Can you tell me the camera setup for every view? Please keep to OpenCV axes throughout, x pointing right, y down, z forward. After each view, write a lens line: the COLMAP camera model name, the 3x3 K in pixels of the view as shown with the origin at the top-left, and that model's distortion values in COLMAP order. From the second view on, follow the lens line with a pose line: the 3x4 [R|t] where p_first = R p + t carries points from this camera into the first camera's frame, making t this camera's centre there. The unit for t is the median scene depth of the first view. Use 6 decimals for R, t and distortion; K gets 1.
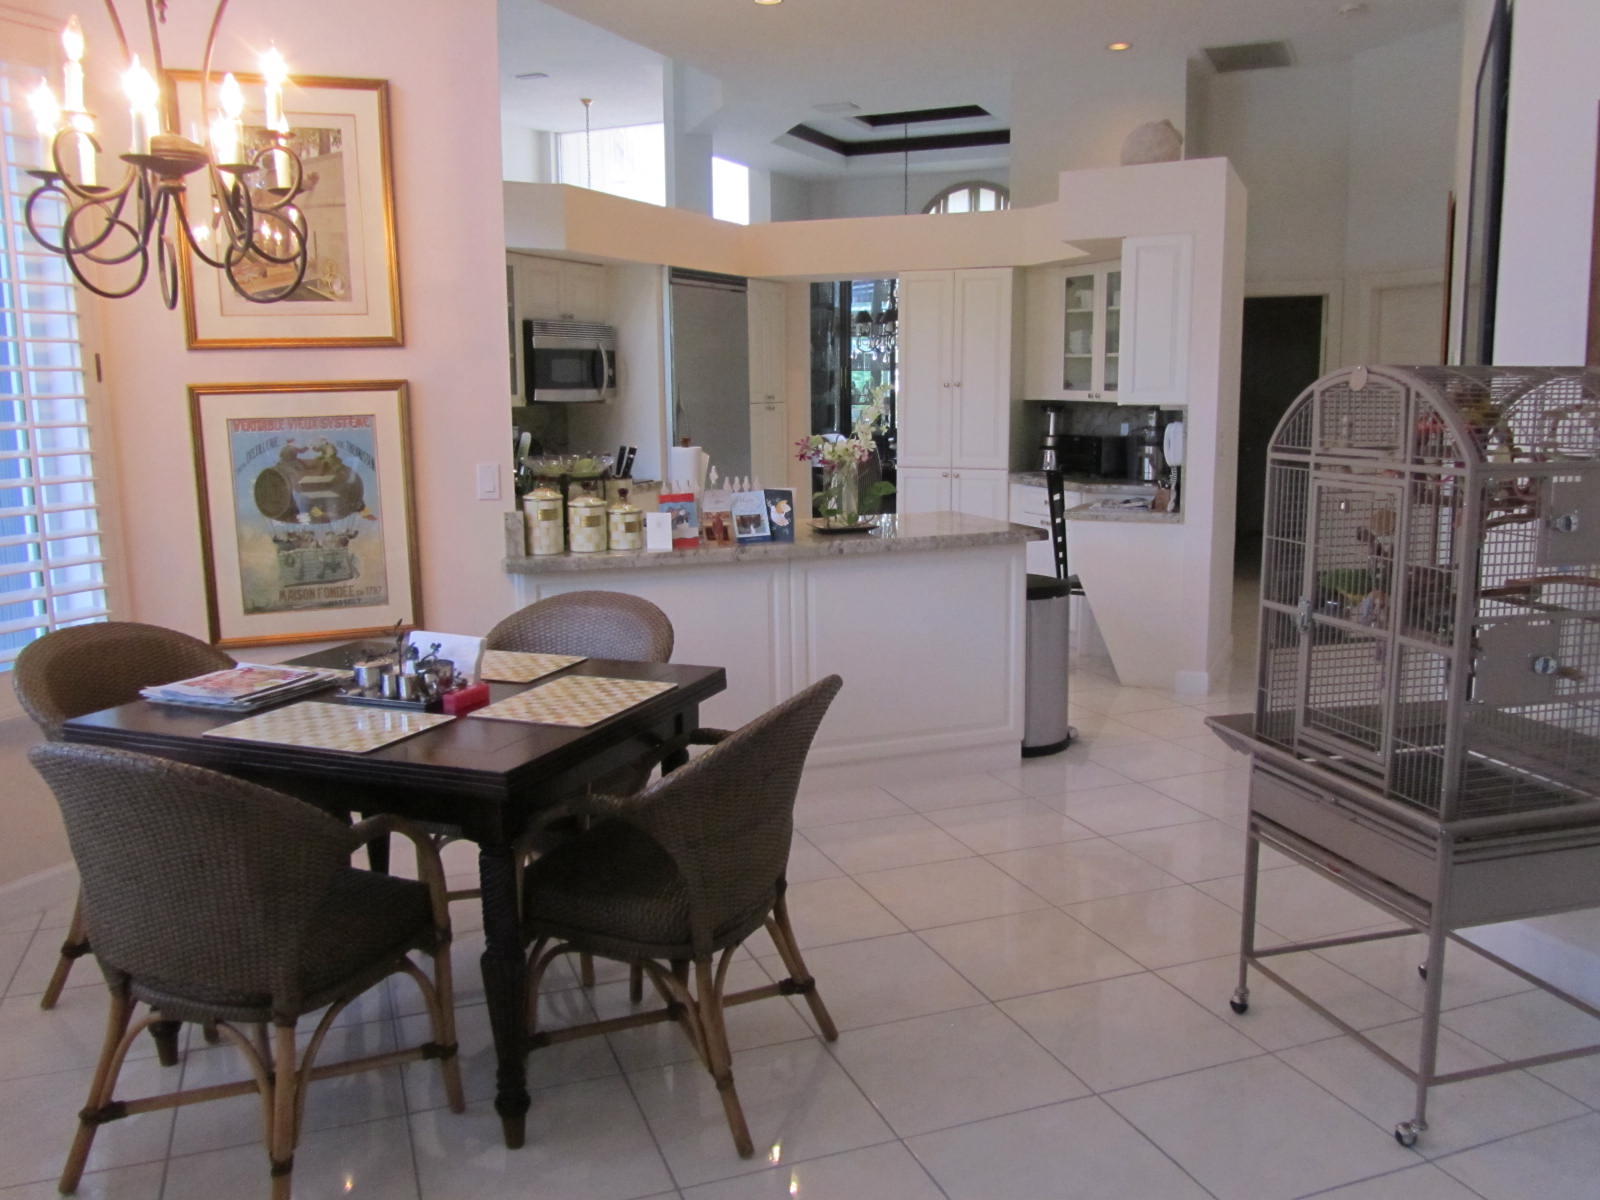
lens RADIAL K [[1328.6, 0, 811.2], [0, 1328.6, 608.2], [0, 0, 1]] dist [-0.050622, 0.022605]
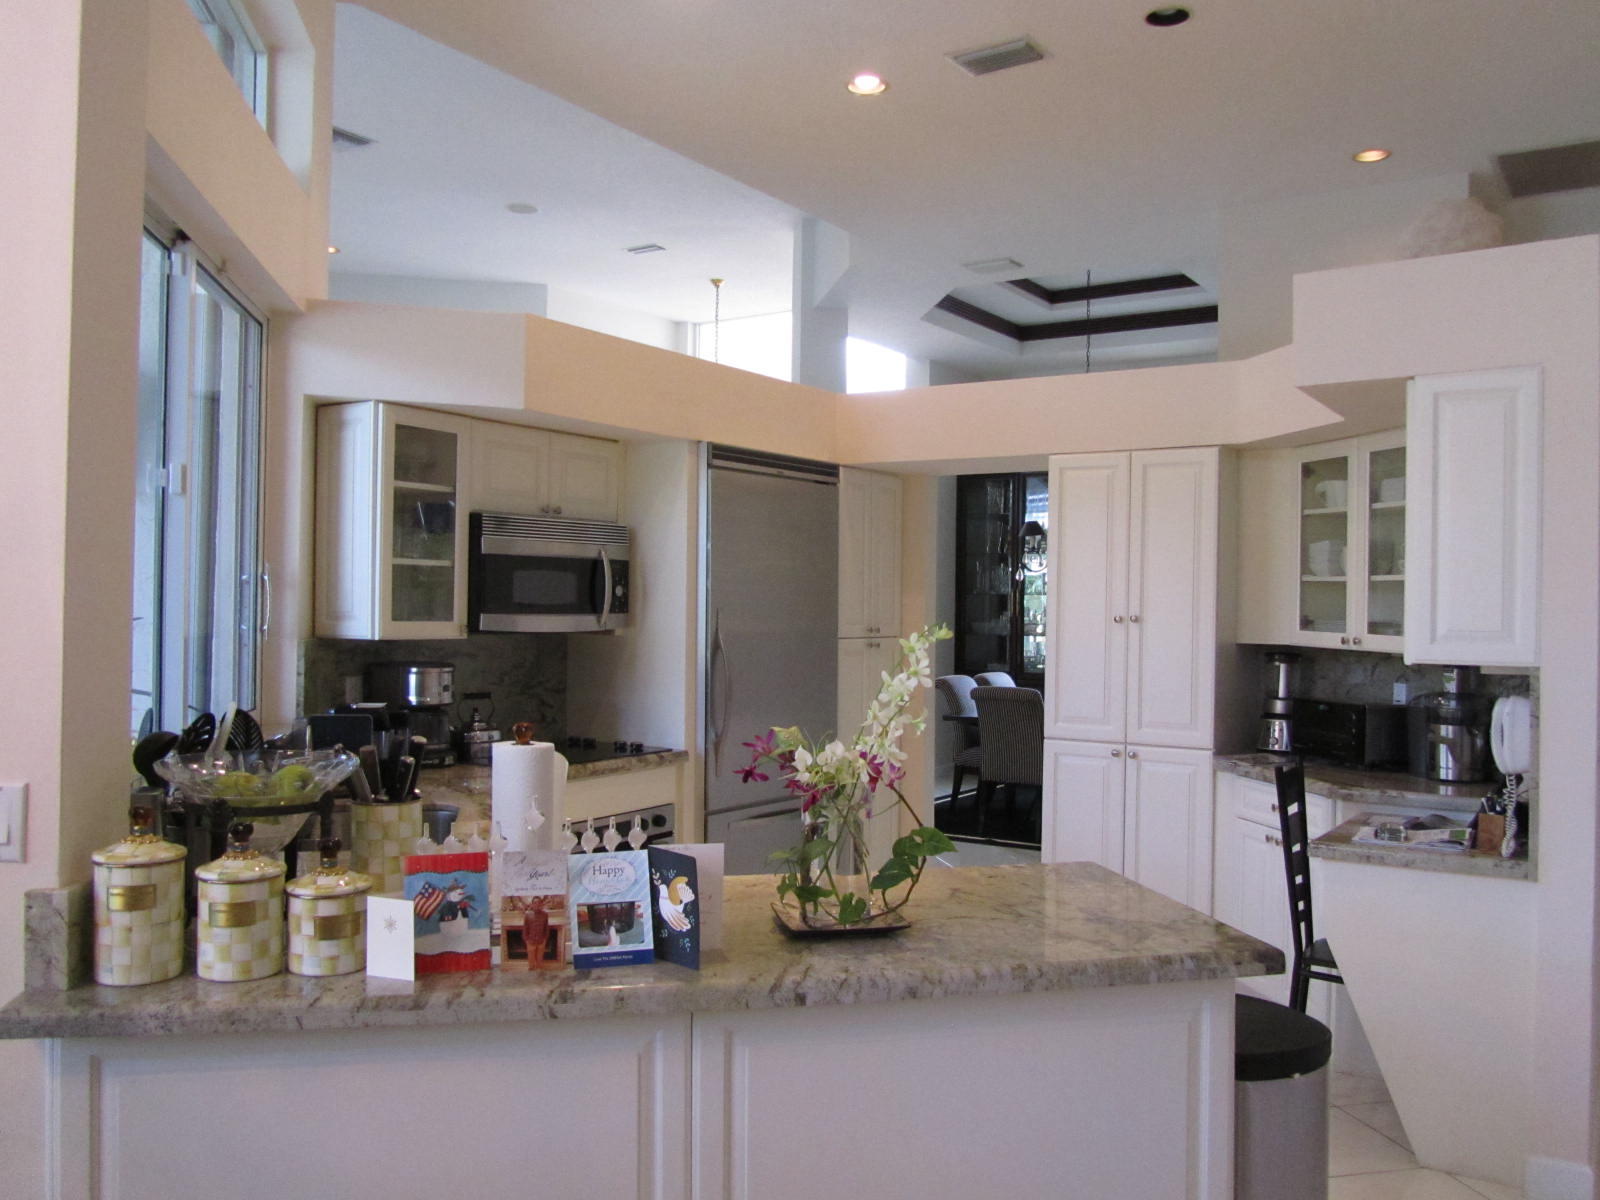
lens RADIAL K [[1328.6, 0, 804.8], [0, 1328.6, 600.5], [0, 0, 1]] dist [-0.050622, 0.022605]
pose [[0.986314, 0.019705, -0.163694, 0.093592], [-0.047162, 0.985066, -0.165594, -0.101007], [0.157987, 0.171048, 0.972514, 0.547719]]
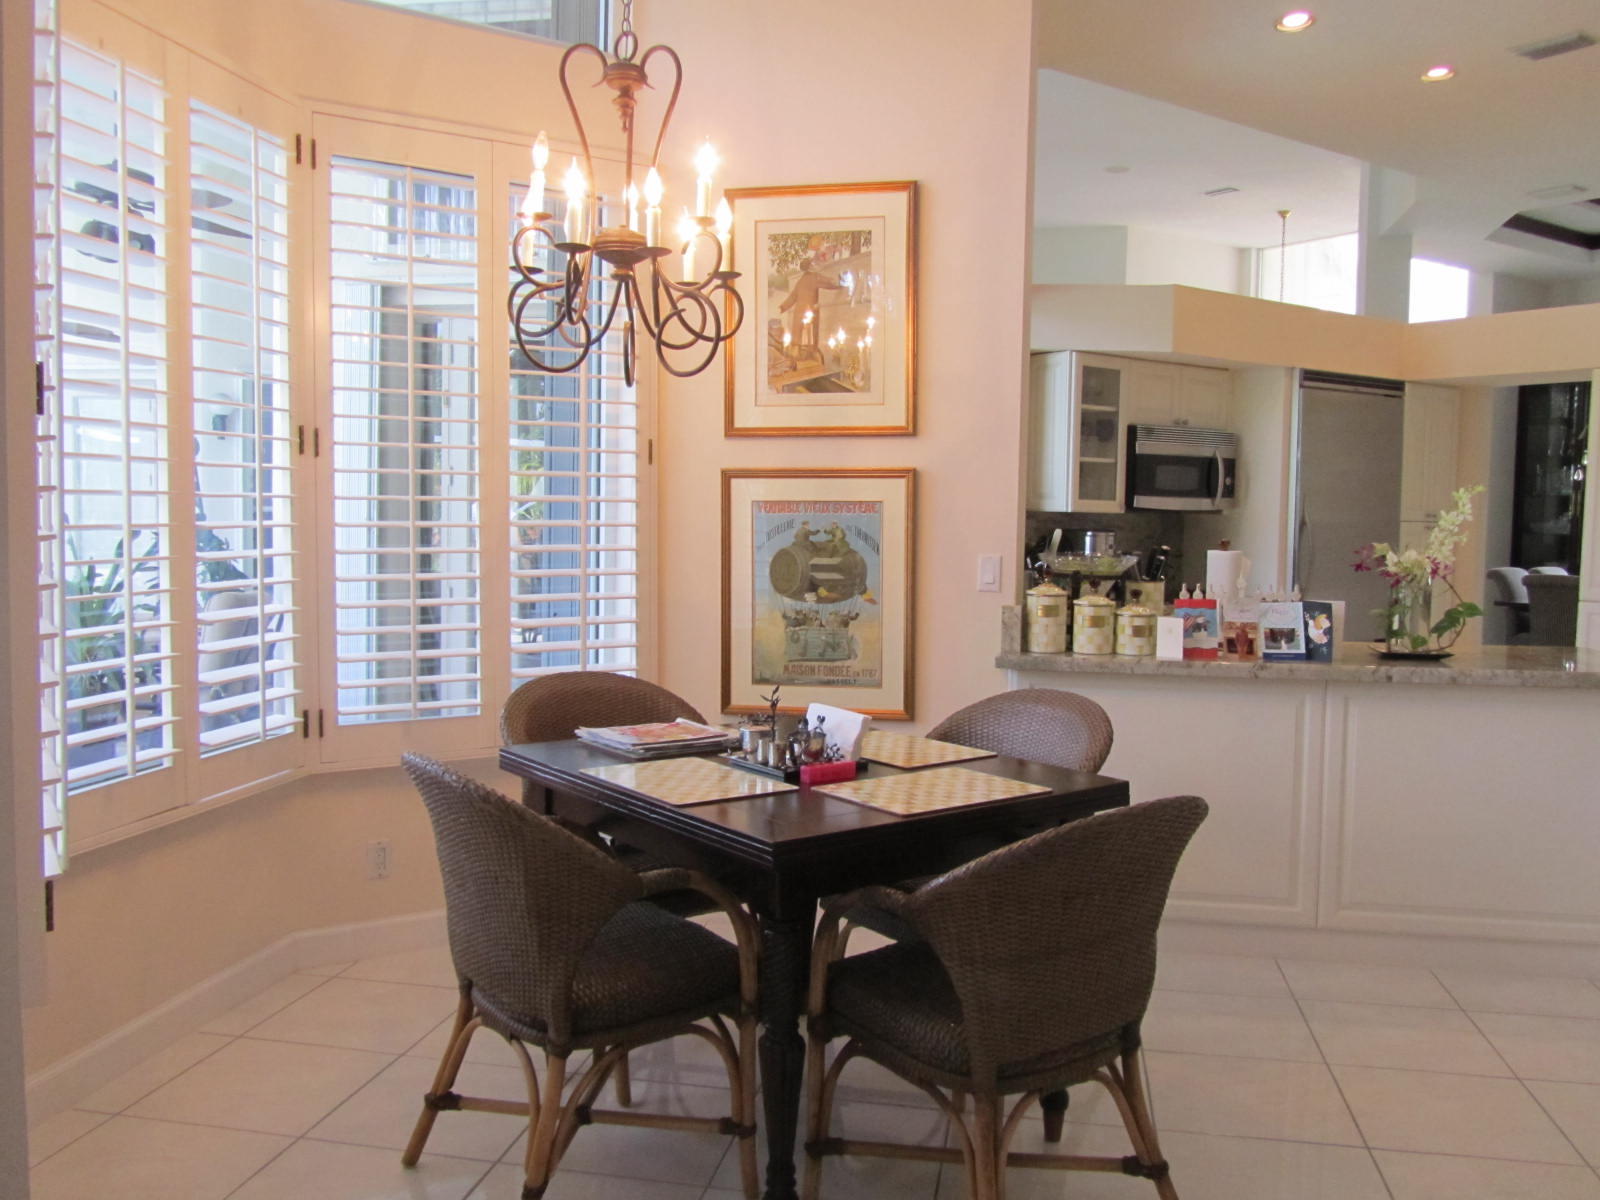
lens RADIAL K [[1328.6, 0, 794.5], [0, 1328.6, 605.4], [0, 0, 1]] dist [-0.050622, 0.022605]
pose [[0.847383, 0.058531, -0.527747, 0.140881], [-0.109862, 0.991726, -0.066411, 0.008196], [0.519493, 0.114255, 0.846802, 0.091135]]
